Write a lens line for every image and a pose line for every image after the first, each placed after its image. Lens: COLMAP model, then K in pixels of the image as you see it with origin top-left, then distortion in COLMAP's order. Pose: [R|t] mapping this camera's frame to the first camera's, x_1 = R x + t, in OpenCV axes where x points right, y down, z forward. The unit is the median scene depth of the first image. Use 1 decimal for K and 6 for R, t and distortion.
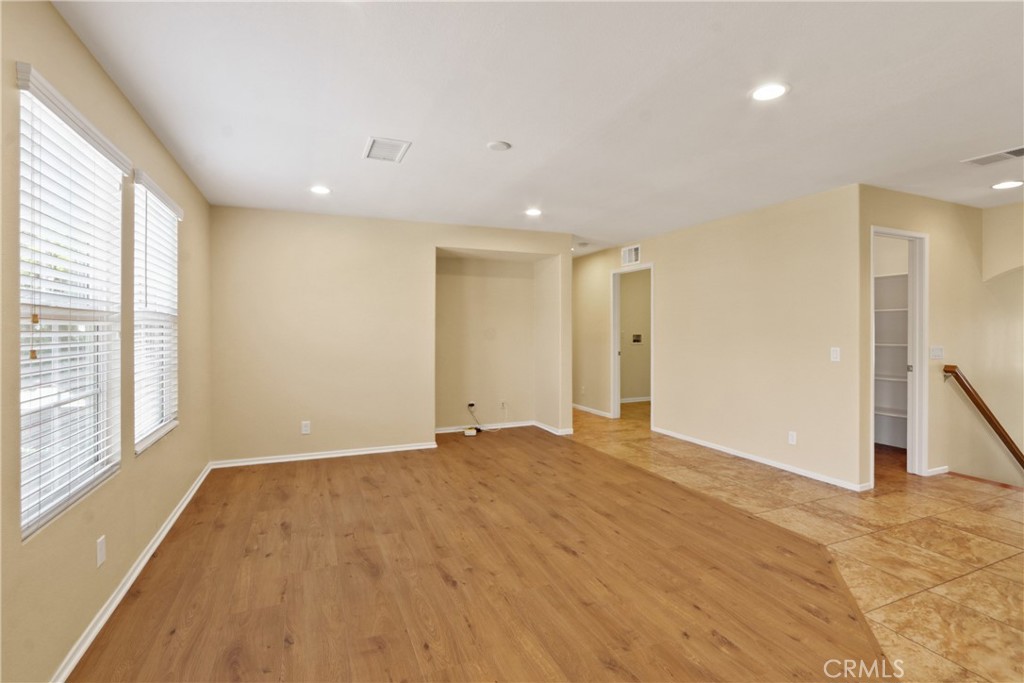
lens RADIAL K [[475.1, 0, 513.1], [0, 475.1, 333.7], [0, 0, 1]] dist [-0.014325, 0.001509]
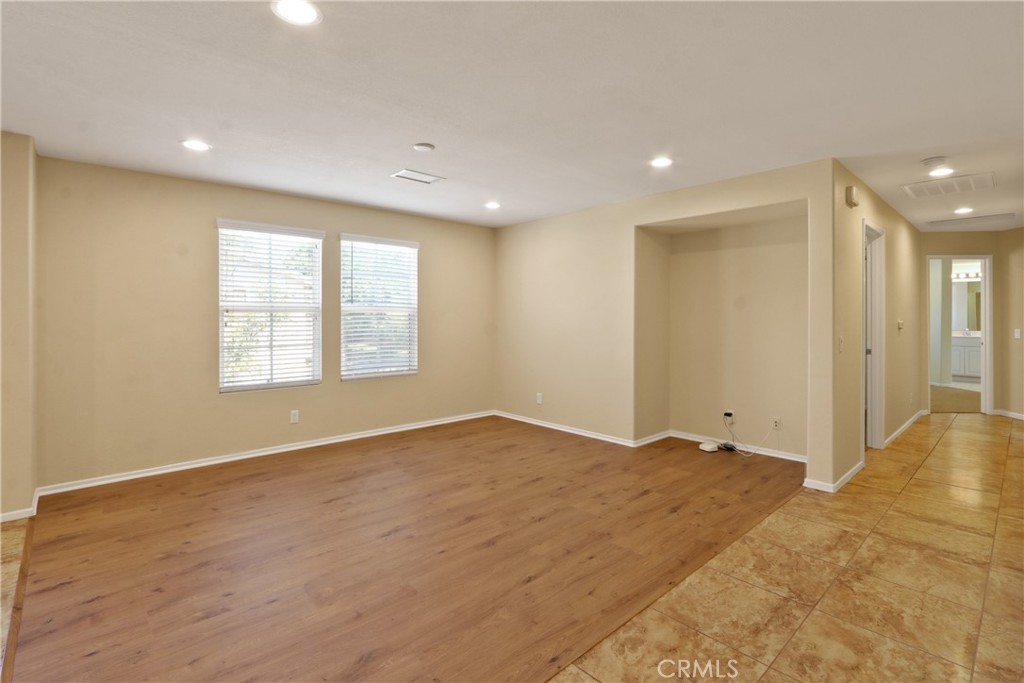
lens RADIAL K [[475.1, 0, 513.1], [0, 475.1, 333.7], [0, 0, 1]] dist [-0.014325, 0.001509]
pose [[0.346583, 0.035594, -0.937344, 0.871406], [-0.009845, 0.999363, 0.034309, -0.010209], [0.937968, -0.002663, 0.346712, 0.671711]]
